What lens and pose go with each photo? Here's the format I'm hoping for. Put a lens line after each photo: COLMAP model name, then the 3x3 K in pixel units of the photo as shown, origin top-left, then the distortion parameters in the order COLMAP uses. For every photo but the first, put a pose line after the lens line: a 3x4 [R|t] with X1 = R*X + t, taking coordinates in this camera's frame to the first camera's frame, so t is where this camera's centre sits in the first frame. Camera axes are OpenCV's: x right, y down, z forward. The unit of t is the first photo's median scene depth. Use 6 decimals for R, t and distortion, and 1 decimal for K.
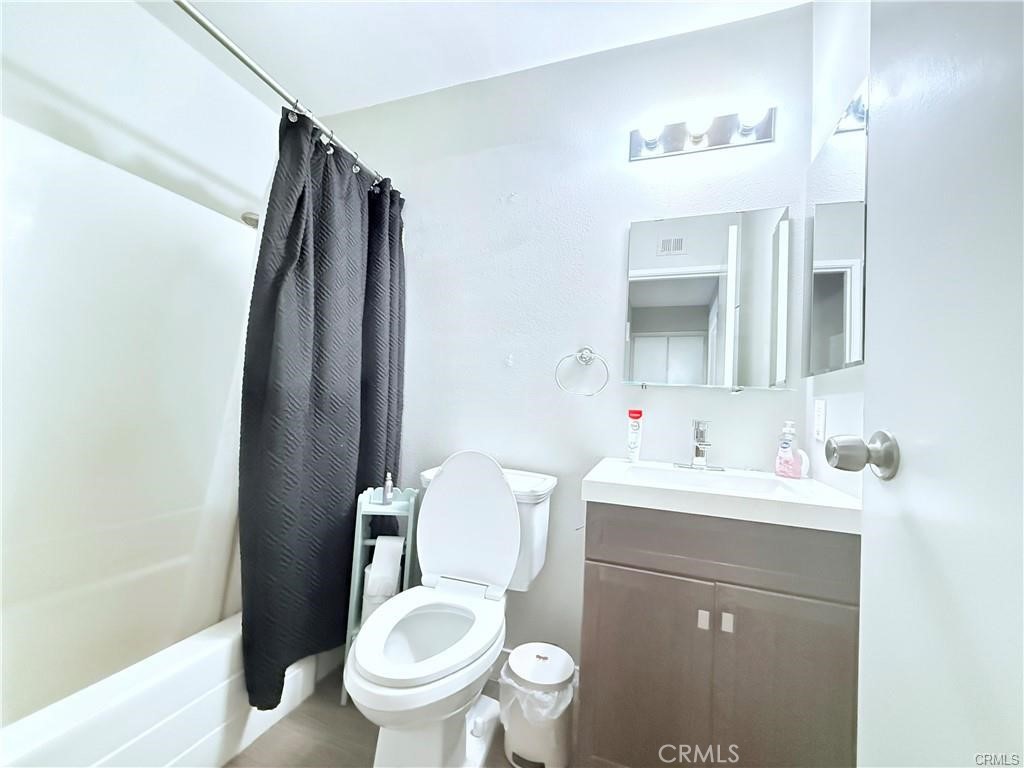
lens RADIAL K [[406.1, 0, 510.9], [0, 406.1, 386.6], [0, 0, 1]] dist [0.002986, 0.000474]
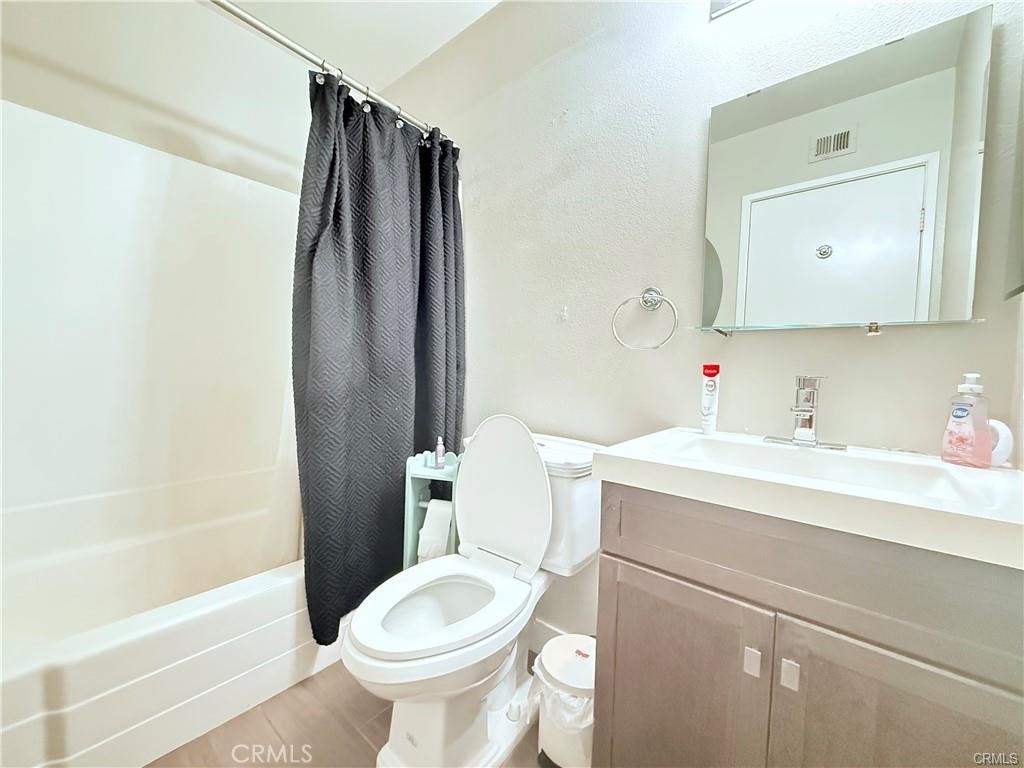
lens RADIAL K [[406.1, 0, 511.9], [0, 406.1, 384.6], [0, 0, 1]] dist [0.002986, 0.000474]
pose [[0.936120, -0.012494, -0.351459, 0.240096], [0.037724, 0.997170, 0.065031, 0.033762], [0.349652, -0.074136, 0.933942, 0.178805]]
